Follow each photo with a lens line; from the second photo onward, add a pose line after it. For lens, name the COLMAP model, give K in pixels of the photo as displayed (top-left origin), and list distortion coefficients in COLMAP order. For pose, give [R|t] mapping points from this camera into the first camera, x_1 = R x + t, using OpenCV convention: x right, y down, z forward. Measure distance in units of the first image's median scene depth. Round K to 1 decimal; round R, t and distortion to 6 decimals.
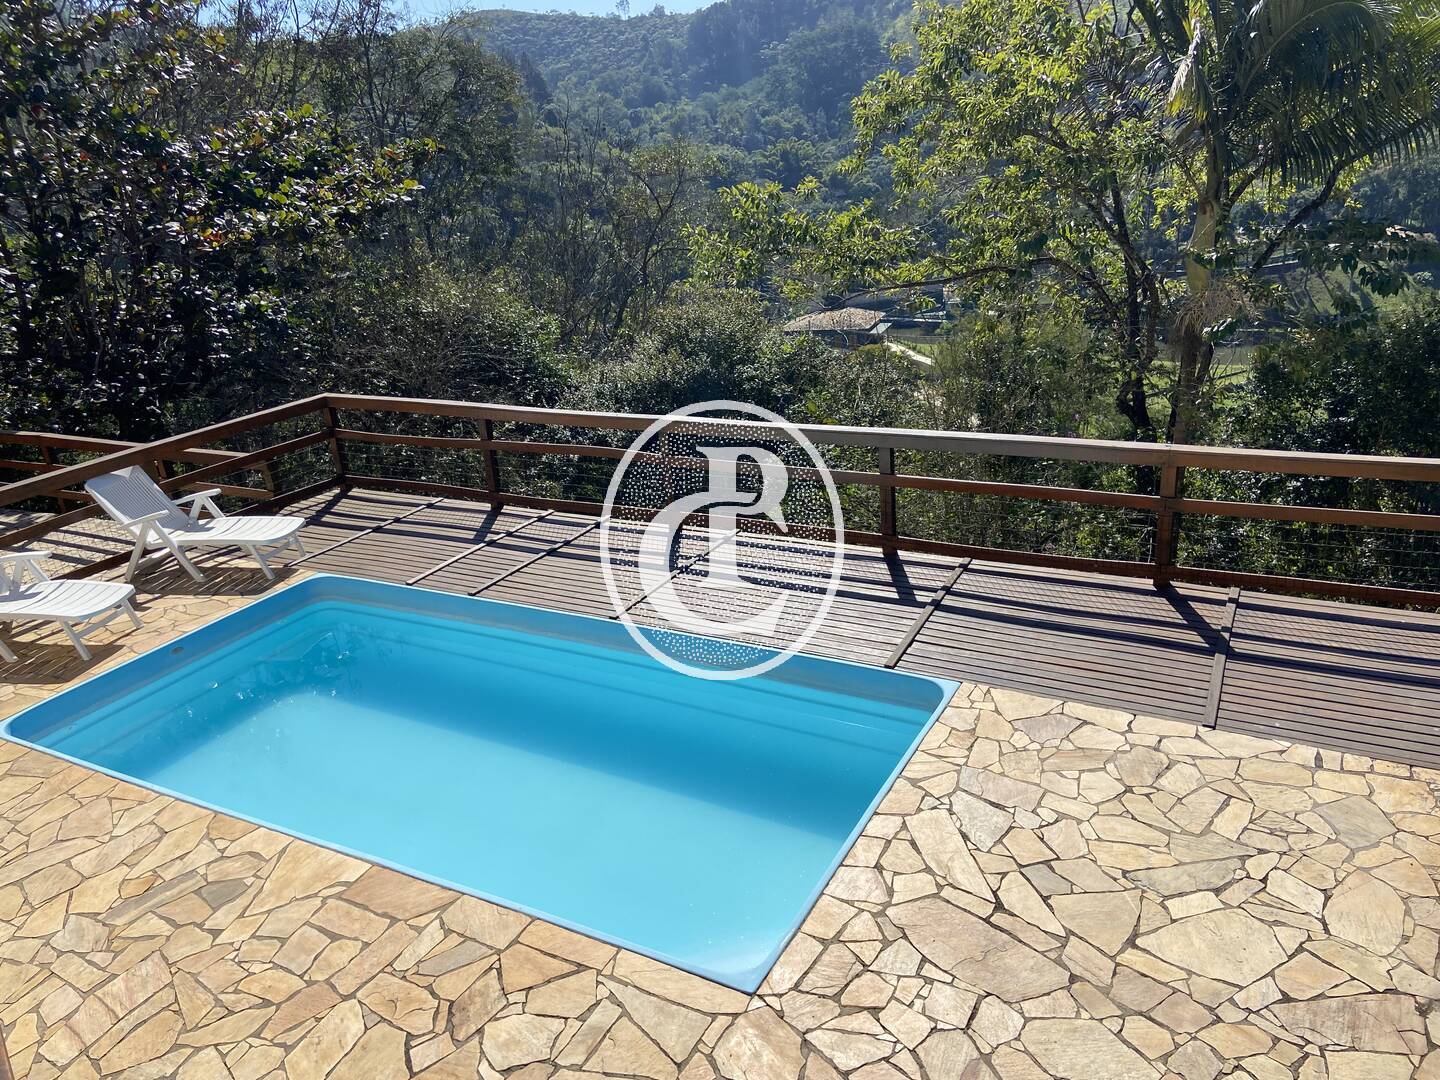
lens RADIAL K [[1081.2, 0, 714.4], [0, 1081.2, 542.3], [0, 0, 1]] dist [0.121594, -0.146821]
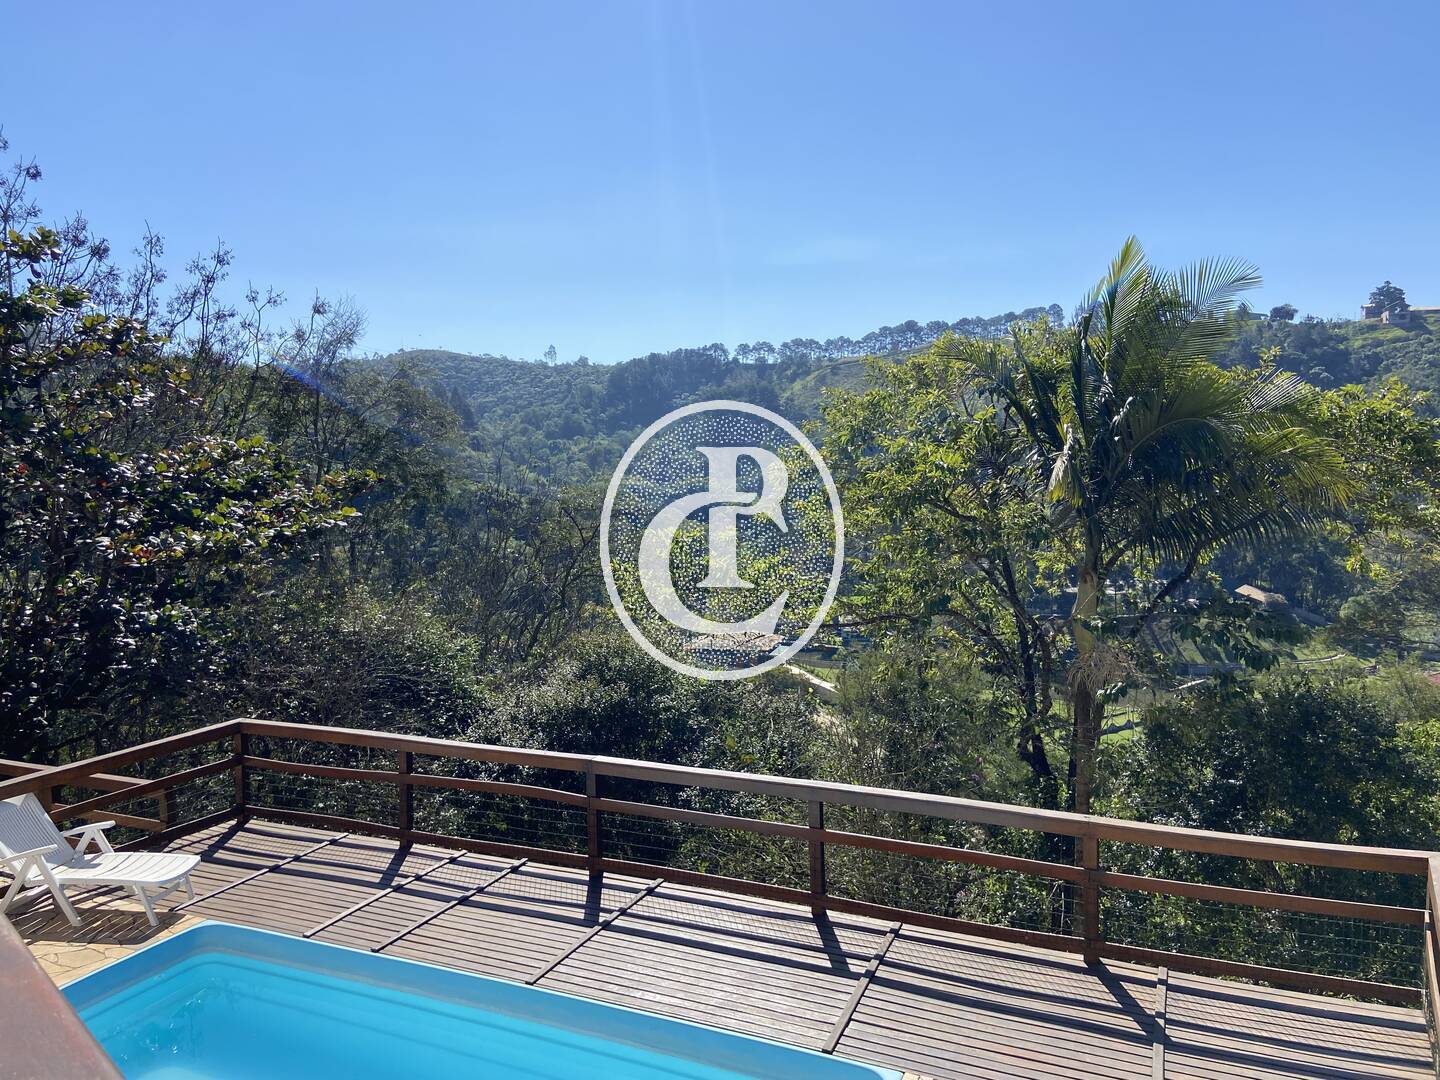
lens RADIAL K [[1081.2, 0, 708.8], [0, 1081.2, 513.8], [0, 0, 1]] dist [0.121594, -0.146821]
pose [[0.995308, 0.057131, 0.078084, -0.017609], [-0.030209, 0.950205, -0.310159, -0.011597], [-0.091916, 0.306345, 0.947473, -0.017755]]
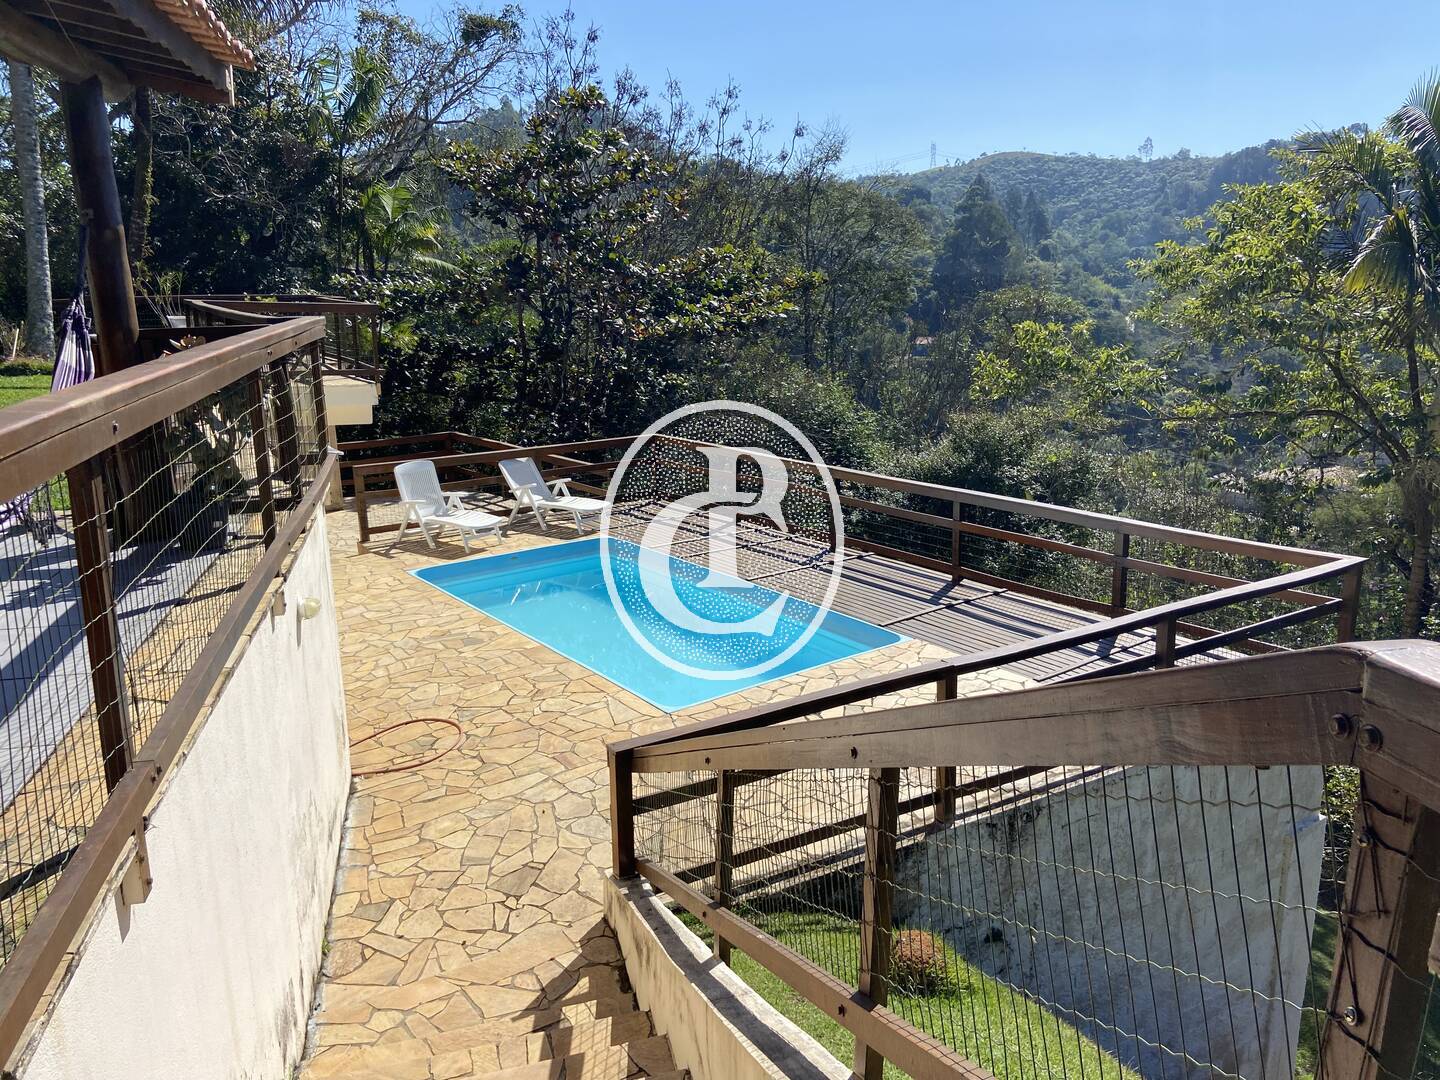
lens RADIAL K [[1081.2, 0, 731.2], [0, 1081.2, 527.8], [0, 0, 1]] dist [0.121594, -0.146821]
pose [[0.912378, 0.152737, -0.379786, 0.216637], [-0.196469, 0.977327, -0.078940, 0.058156], [0.359118, 0.146640, 0.921700, -0.206029]]
